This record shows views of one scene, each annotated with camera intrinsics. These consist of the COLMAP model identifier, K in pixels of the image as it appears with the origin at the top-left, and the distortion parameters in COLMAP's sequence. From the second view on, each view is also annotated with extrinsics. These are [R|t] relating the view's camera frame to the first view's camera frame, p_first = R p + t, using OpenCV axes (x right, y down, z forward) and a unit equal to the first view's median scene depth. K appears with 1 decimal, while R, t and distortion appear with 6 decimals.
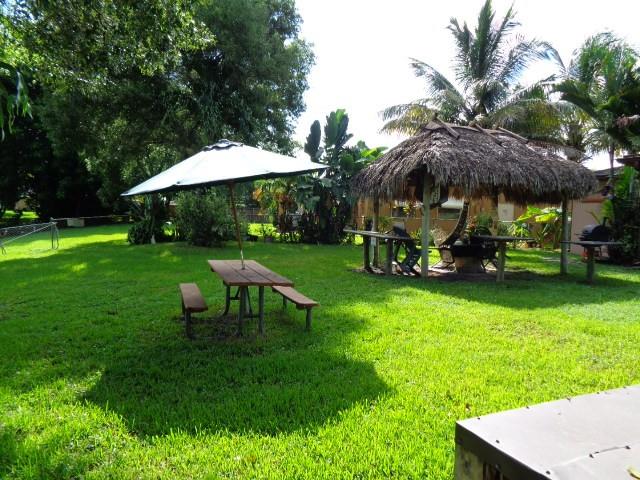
lens RADIAL K [[475.5, 0, 320.1], [0, 475.5, 242.1], [0, 0, 1]] dist [-0.006099, 0.025968]
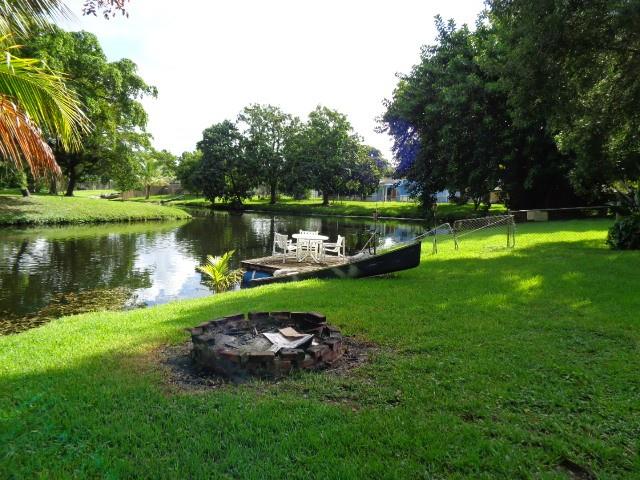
lens RADIAL K [[475.5, 0, 319.9], [0, 475.5, 246.1], [0, 0, 1]] dist [-0.006099, 0.025968]
pose [[0.606958, 0.068543, -0.791773, -0.106049], [-0.050677, 0.997584, 0.047512, -0.009577], [0.793116, 0.011287, 0.608965, 0.237383]]
